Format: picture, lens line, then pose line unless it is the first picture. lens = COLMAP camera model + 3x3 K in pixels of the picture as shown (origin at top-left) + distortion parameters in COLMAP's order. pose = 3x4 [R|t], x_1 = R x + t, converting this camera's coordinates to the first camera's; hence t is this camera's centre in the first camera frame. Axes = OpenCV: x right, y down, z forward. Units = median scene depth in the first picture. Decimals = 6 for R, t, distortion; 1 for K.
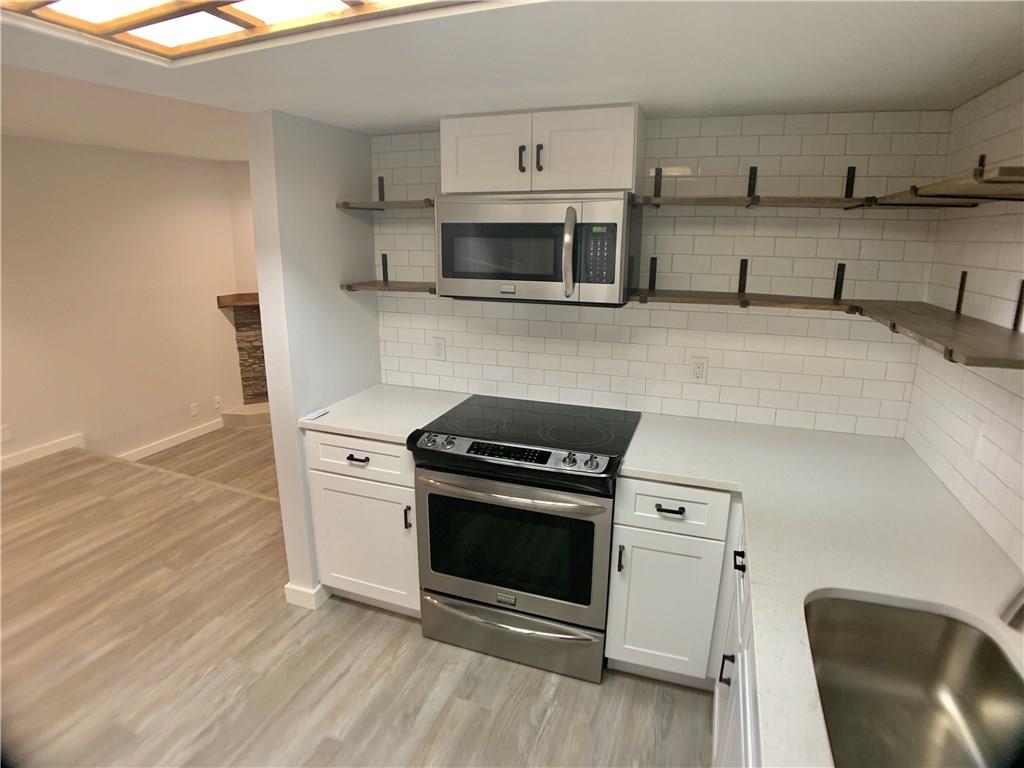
lens RADIAL K [[559.9, 0, 497.6], [0, 559.9, 378.6], [0, 0, 1]] dist [-0.077941, 0.000421]
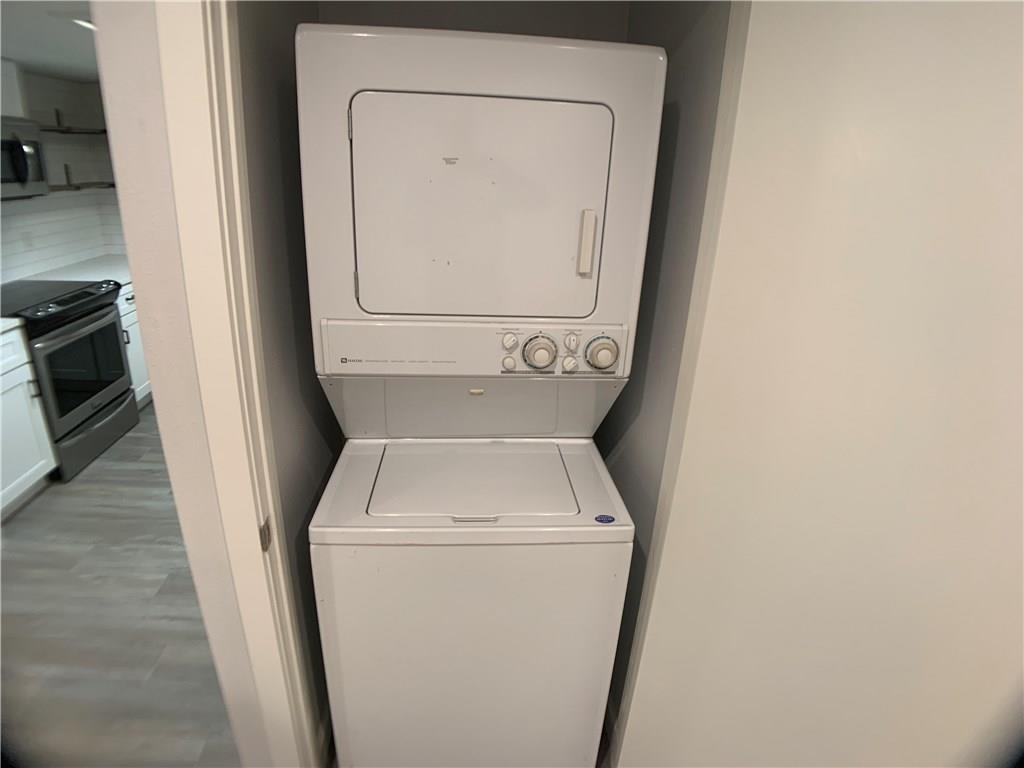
lens RADIAL K [[559.9, 0, 497.6], [0, 559.9, 378.6], [0, 0, 1]] dist [-0.077941, 0.000421]
pose [[-0.424855, -0.346099, 0.836489, -1.626989], [0.165240, 0.878858, 0.447554, -0.122016], [-0.890053, 0.328367, -0.316198, 0.489191]]
